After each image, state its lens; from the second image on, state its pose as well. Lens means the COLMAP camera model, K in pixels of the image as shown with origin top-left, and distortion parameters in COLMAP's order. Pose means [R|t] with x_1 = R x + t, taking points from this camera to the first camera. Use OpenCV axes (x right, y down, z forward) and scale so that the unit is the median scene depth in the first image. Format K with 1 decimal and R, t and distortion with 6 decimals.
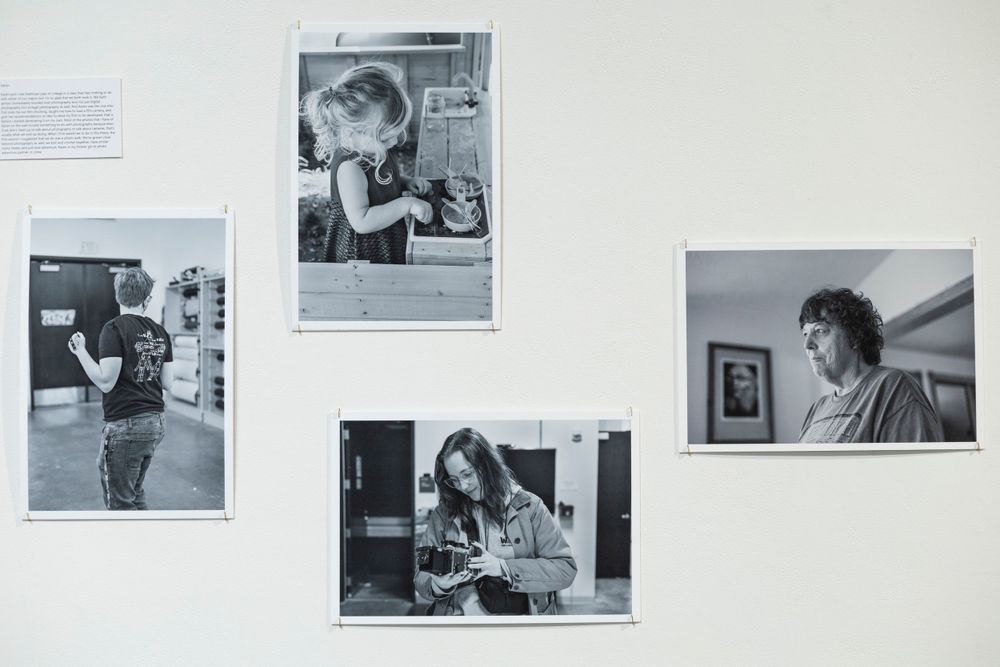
lens RADIAL K [[1438.0, 0, 499.8], [0, 1438.0, 332.1], [0, 0, 1]] dist [0.007877, 0.000000]
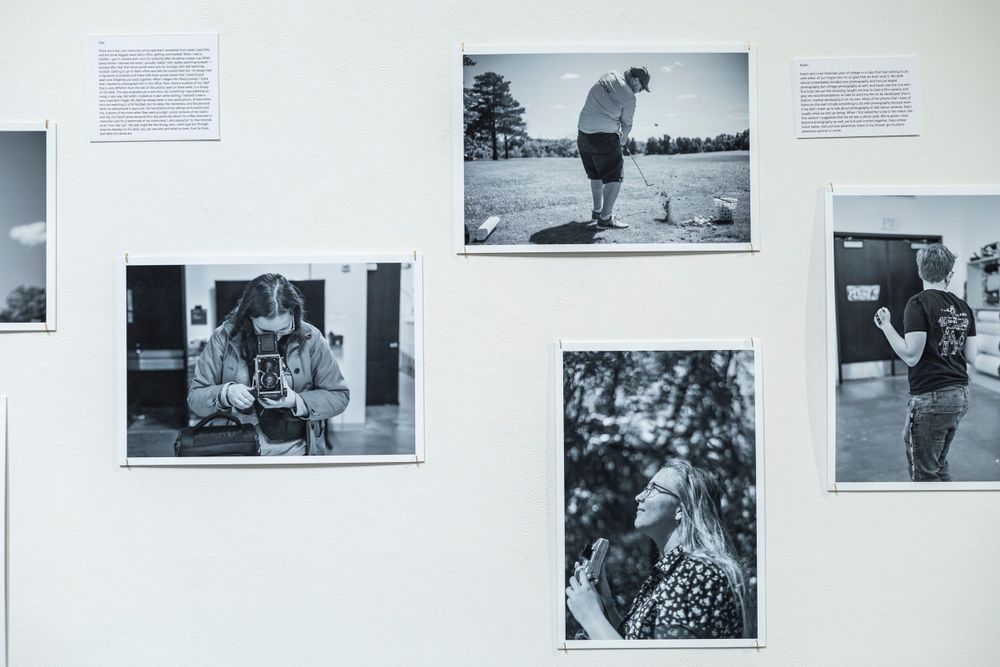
lens RADIAL K [[1438.0, 0, 499.8], [0, 1438.0, 333.2], [0, 0, 1]] dist [0.007877, 0.000000]
pose [[0.999982, -0.001911, -0.005641, -0.554614], [0.001985, 0.999911, 0.013168, 0.004507], [0.005615, -0.013179, 0.999897, -0.021001]]
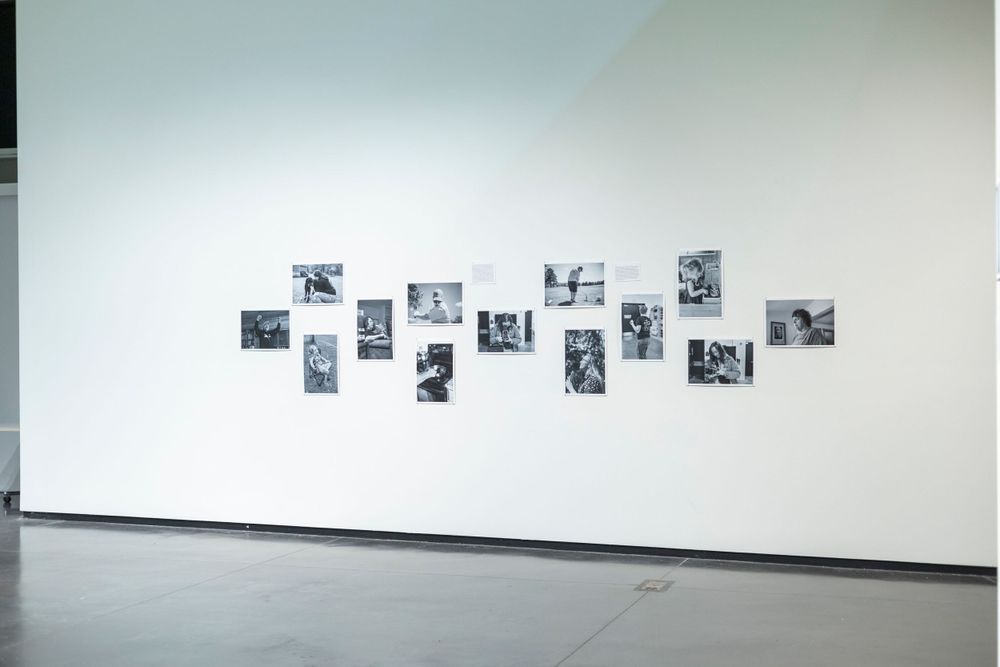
lens RADIAL K [[1438.0, 0, 499.9], [0, 1438.0, 332.4], [0, 0, 1]] dist [0.007877, 0.000000]
pose [[0.905487, 0.000368, -0.424373, 1.238090], [0.015153, 0.999334, 0.033198, -0.115859], [0.424103, -0.036491, 0.904879, -3.236777]]
